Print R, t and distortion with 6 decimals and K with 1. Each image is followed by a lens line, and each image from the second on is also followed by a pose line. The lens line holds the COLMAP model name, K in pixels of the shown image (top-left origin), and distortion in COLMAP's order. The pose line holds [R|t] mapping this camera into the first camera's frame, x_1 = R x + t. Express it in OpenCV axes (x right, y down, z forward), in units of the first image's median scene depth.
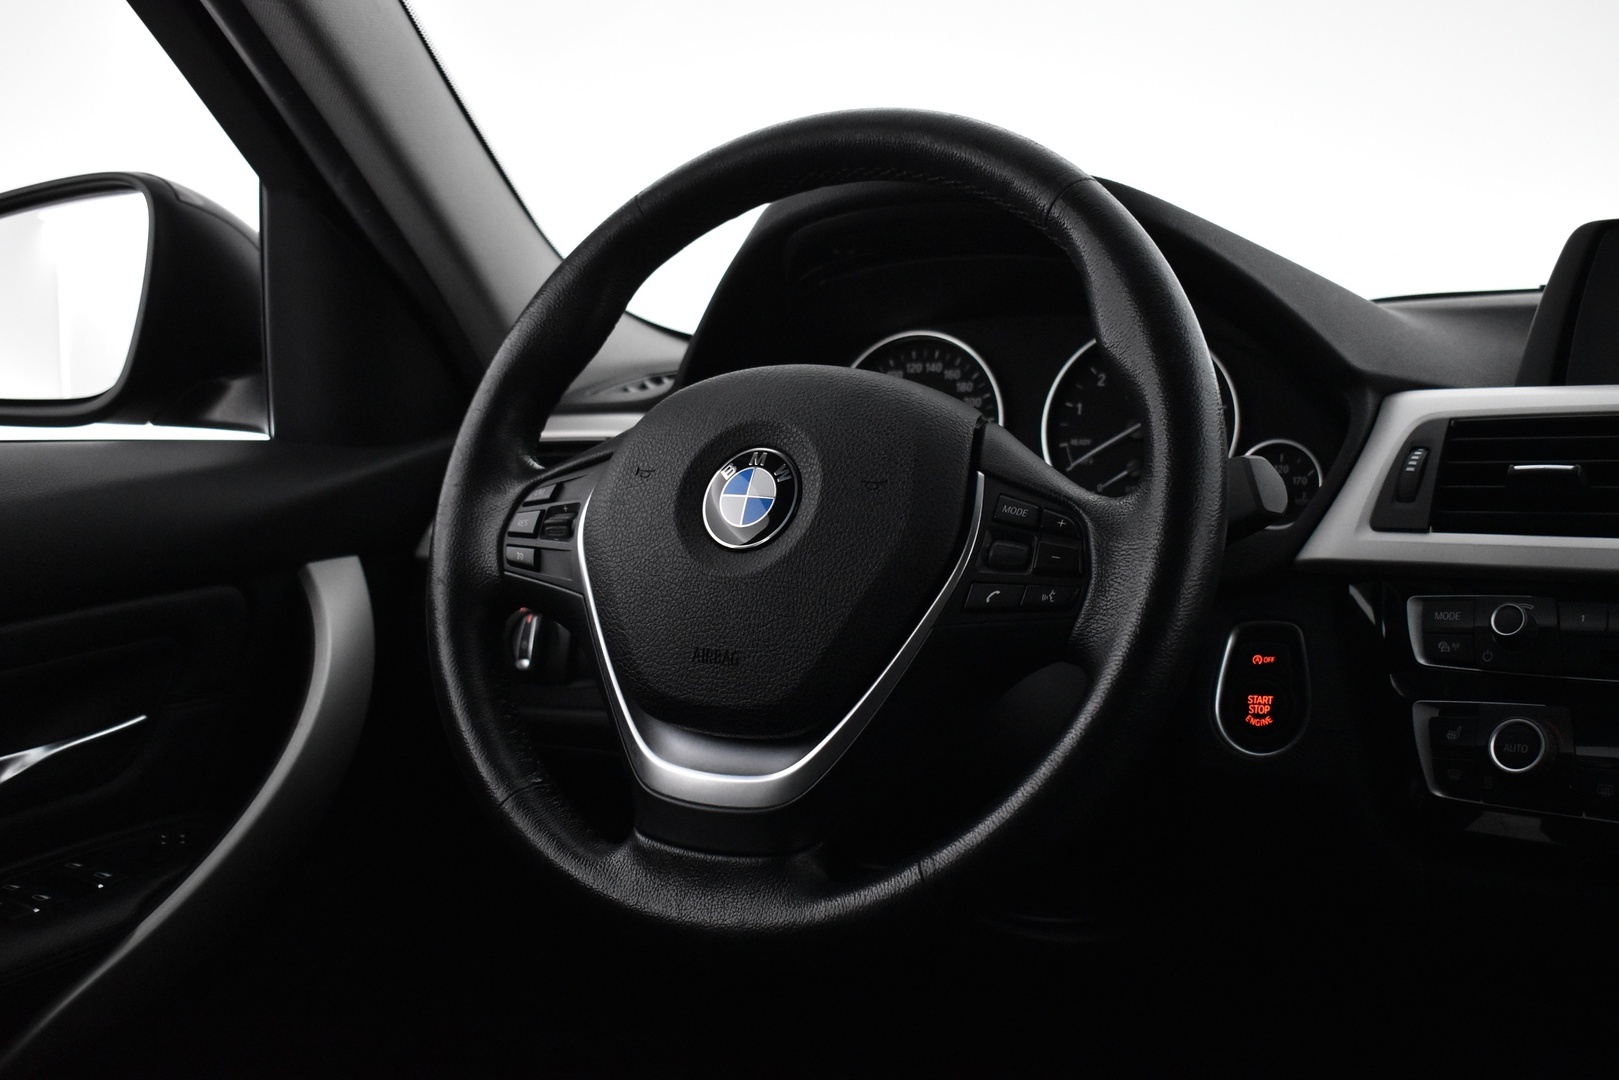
lens RADIAL K [[1954.9, 0, 809.5], [0, 1954.9, 540.0], [0, 0, 1]] dist [-0.057016, 0.017958]
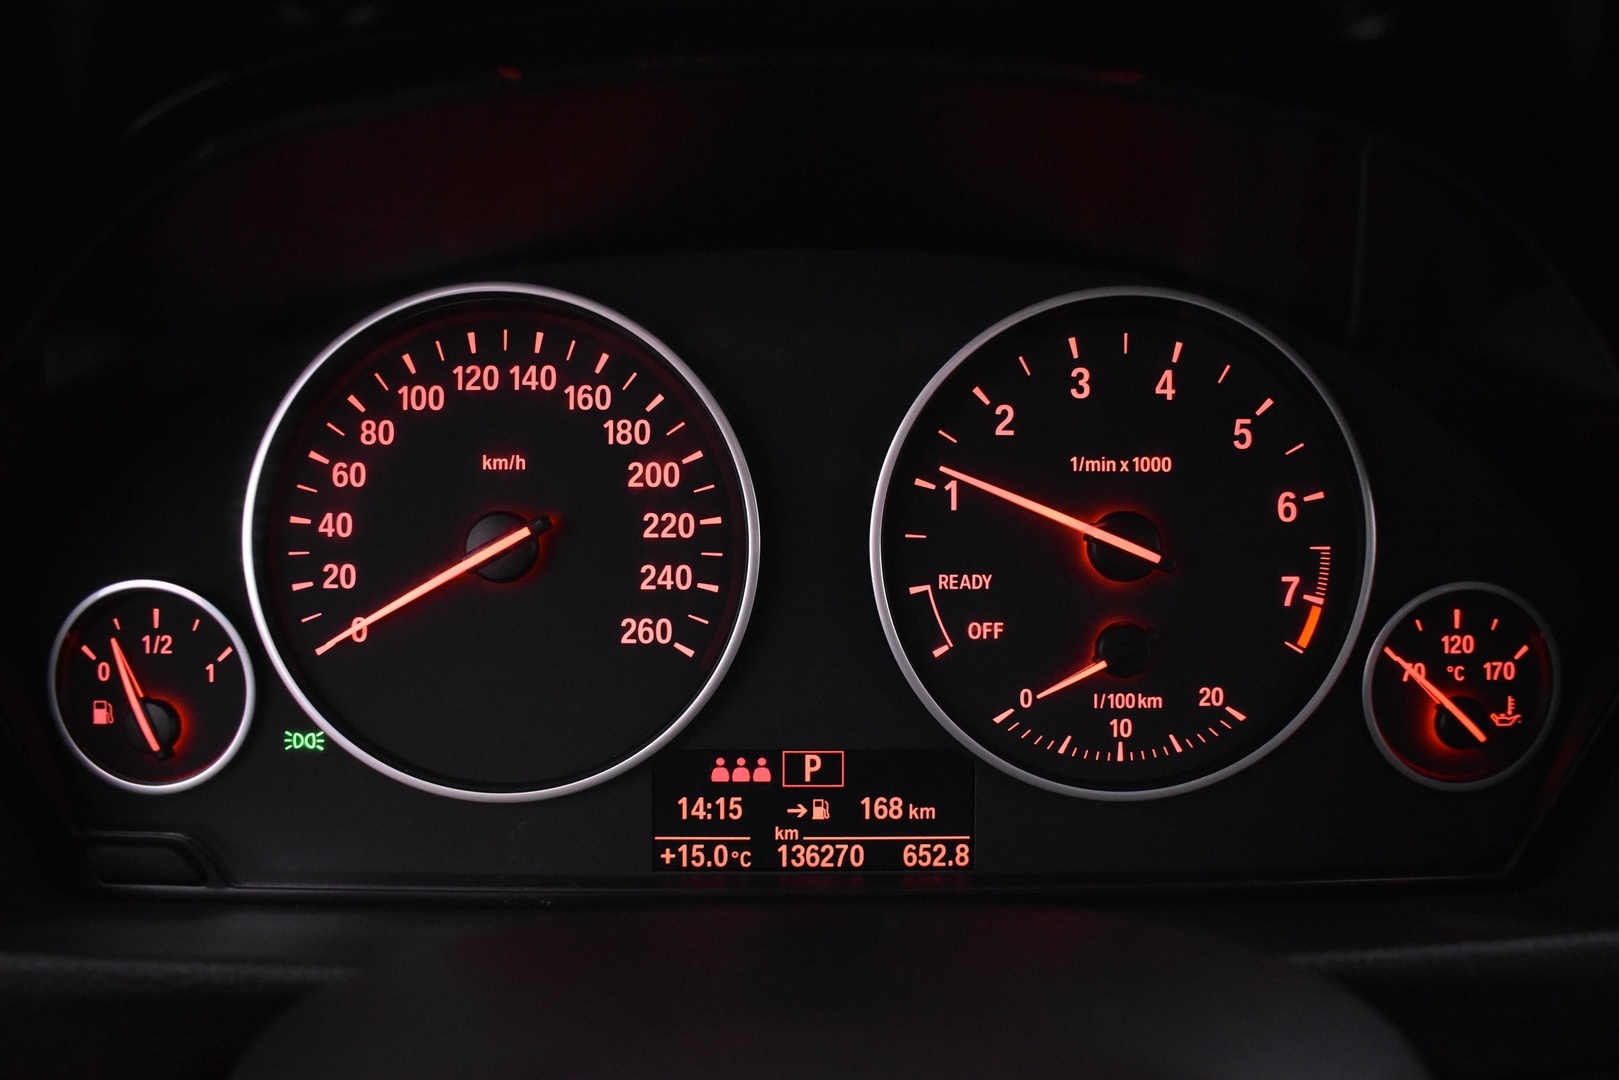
lens RADIAL K [[1305.9, 0, 806.8], [0, 1305.9, 514.5], [0, 0, 1]] dist [-0.122155, 0.054400]
pose [[0.868858, -0.101669, 0.484509, -0.017683], [0.017926, 0.984504, 0.174443, -0.129106], [-0.494737, -0.142881, 0.857217, 0.927444]]
